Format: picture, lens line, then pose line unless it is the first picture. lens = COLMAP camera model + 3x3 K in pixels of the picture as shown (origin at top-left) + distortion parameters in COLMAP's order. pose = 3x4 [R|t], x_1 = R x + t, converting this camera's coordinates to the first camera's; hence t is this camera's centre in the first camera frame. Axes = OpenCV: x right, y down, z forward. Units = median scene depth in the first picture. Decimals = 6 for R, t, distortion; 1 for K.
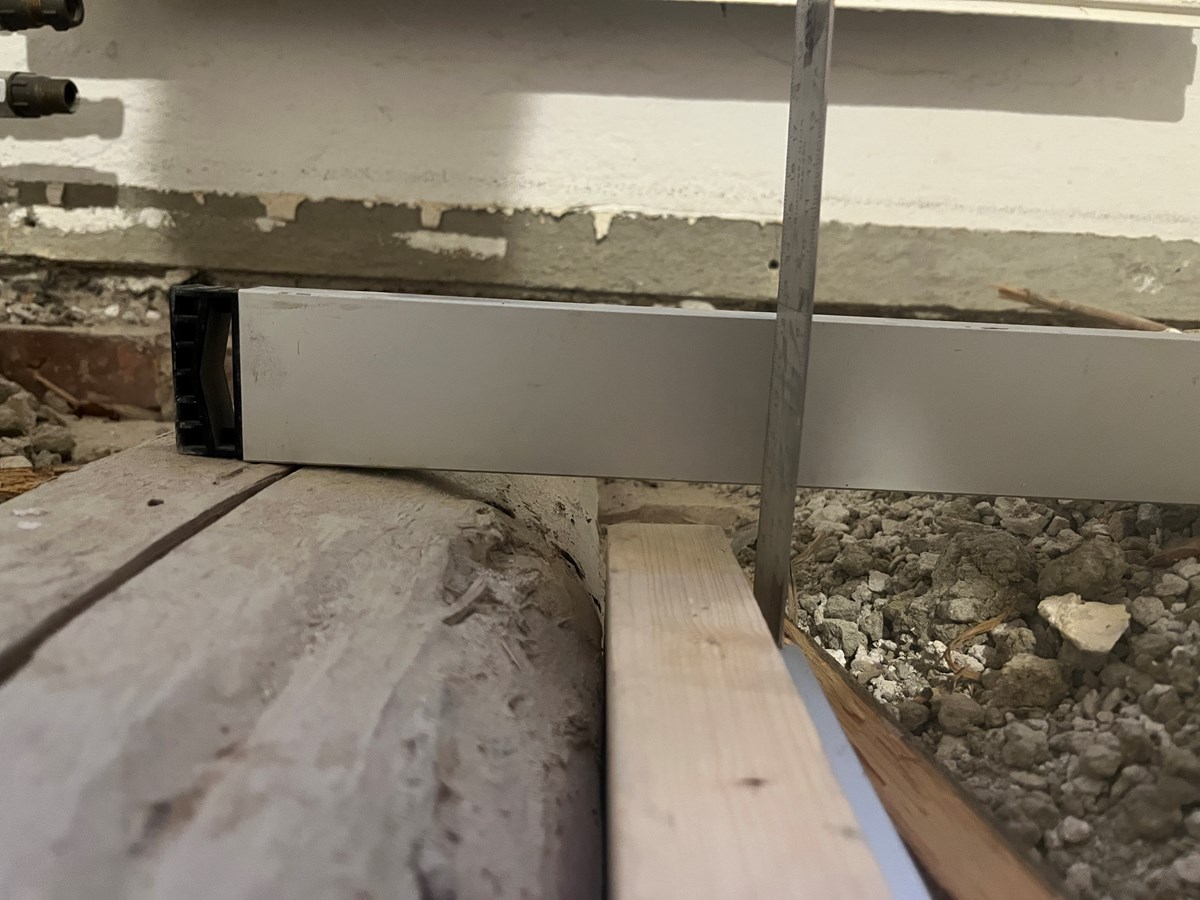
lens RADIAL K [[973.0, 0, 600.0], [0, 973.0, 450.0], [0, 0, 1]] dist [-0.008523, -0.009528]
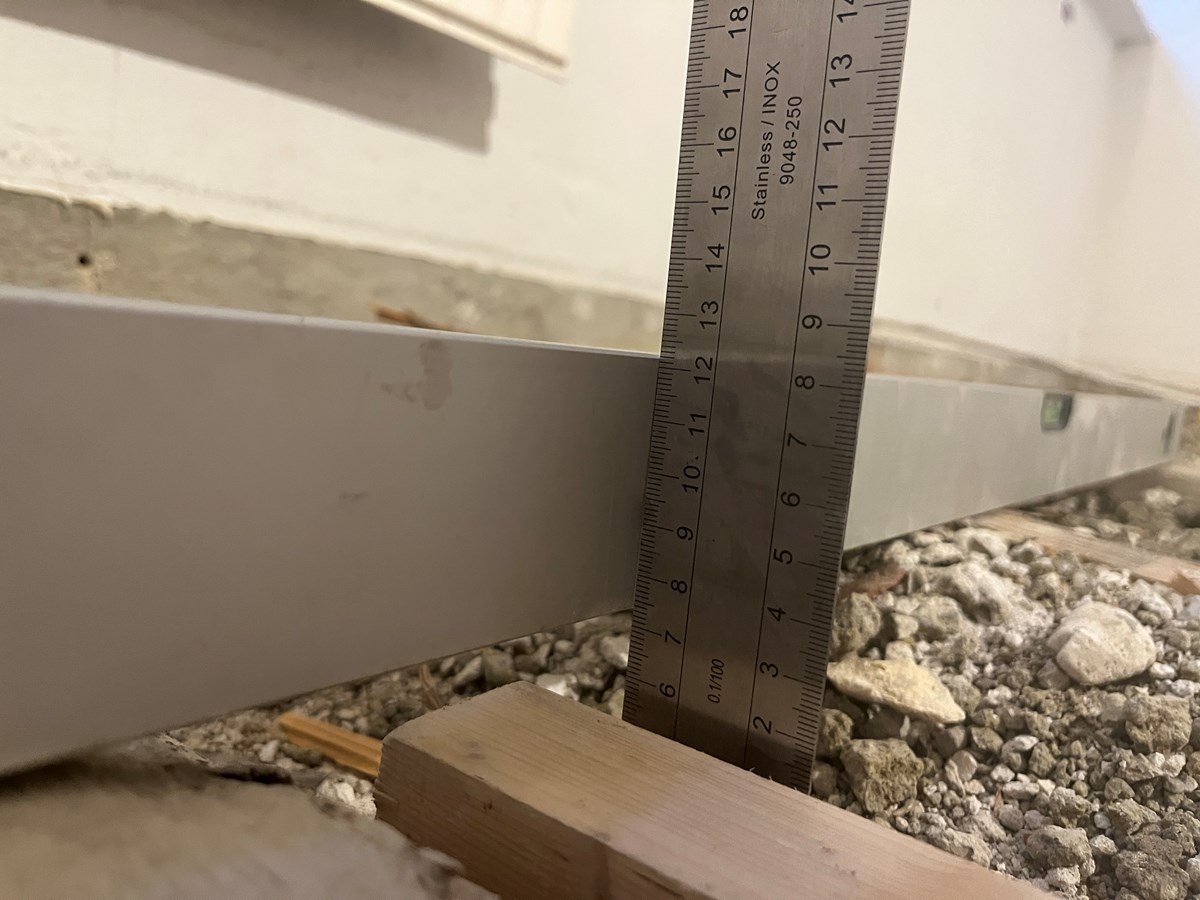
lens RADIAL K [[973.0, 0, 600.0], [0, 973.0, 450.0], [0, 0, 1]] dist [-0.008523, -0.009528]
pose [[0.630820, -0.064132, 0.773275, -0.147782], [0.074685, 0.996970, 0.021757, -0.037730], [-0.772327, 0.044028, 0.633698, 0.254747]]
